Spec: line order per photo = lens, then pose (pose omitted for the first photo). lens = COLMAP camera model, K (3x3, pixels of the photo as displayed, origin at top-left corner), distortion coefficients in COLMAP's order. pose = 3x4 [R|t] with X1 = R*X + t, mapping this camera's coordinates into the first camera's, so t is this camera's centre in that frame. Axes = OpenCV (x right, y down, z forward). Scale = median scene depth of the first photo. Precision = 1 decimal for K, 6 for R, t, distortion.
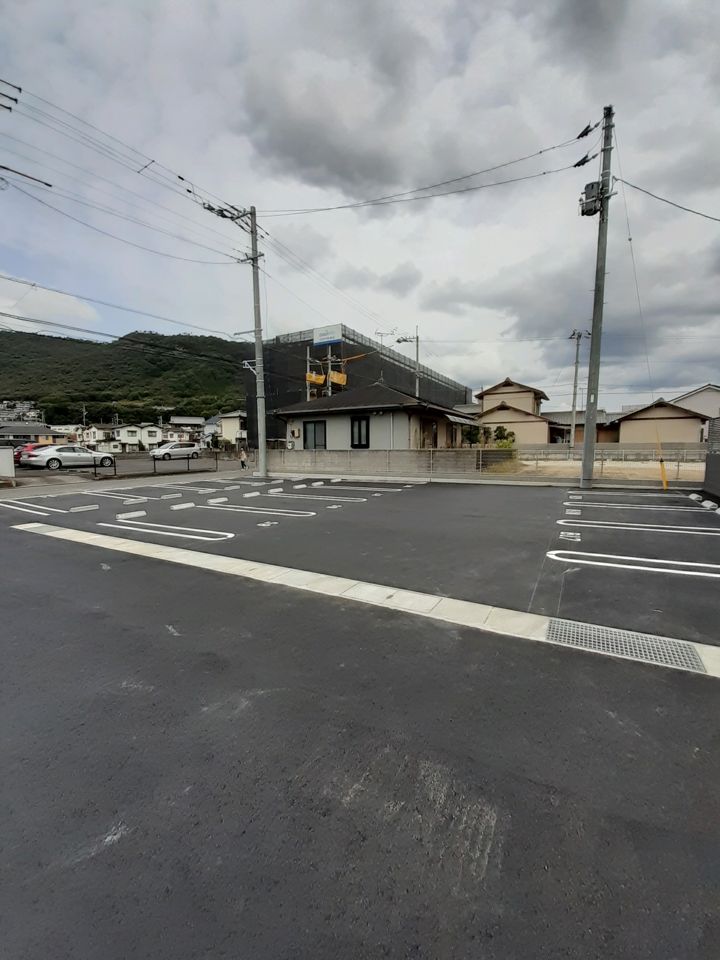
lens RADIAL K [[381.1, 0, 369.2], [0, 381.1, 477.0], [0, 0, 1]] dist [0.025465, -0.020337]
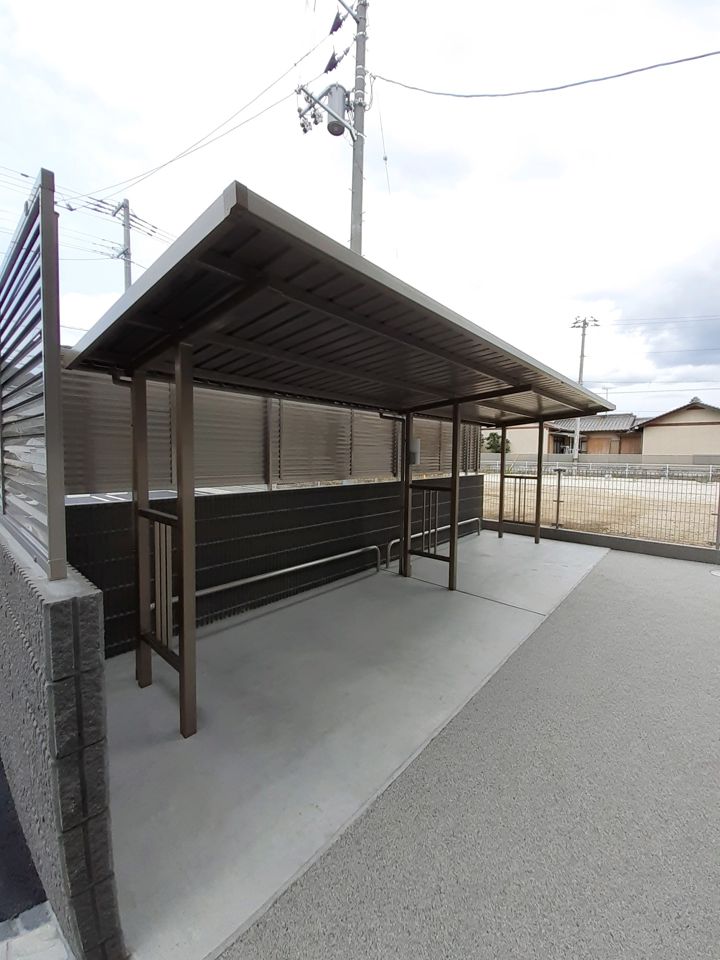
lens RADIAL K [[381.1, 0, 369.2], [0, 381.1, 477.0], [0, 0, 1]] dist [0.025465, -0.020337]
pose [[0.980044, 0.028983, -0.196655, 0.269714], [-0.032330, 0.999382, -0.013828, -0.013184], [0.196132, 0.019910, 0.980375, 0.111320]]
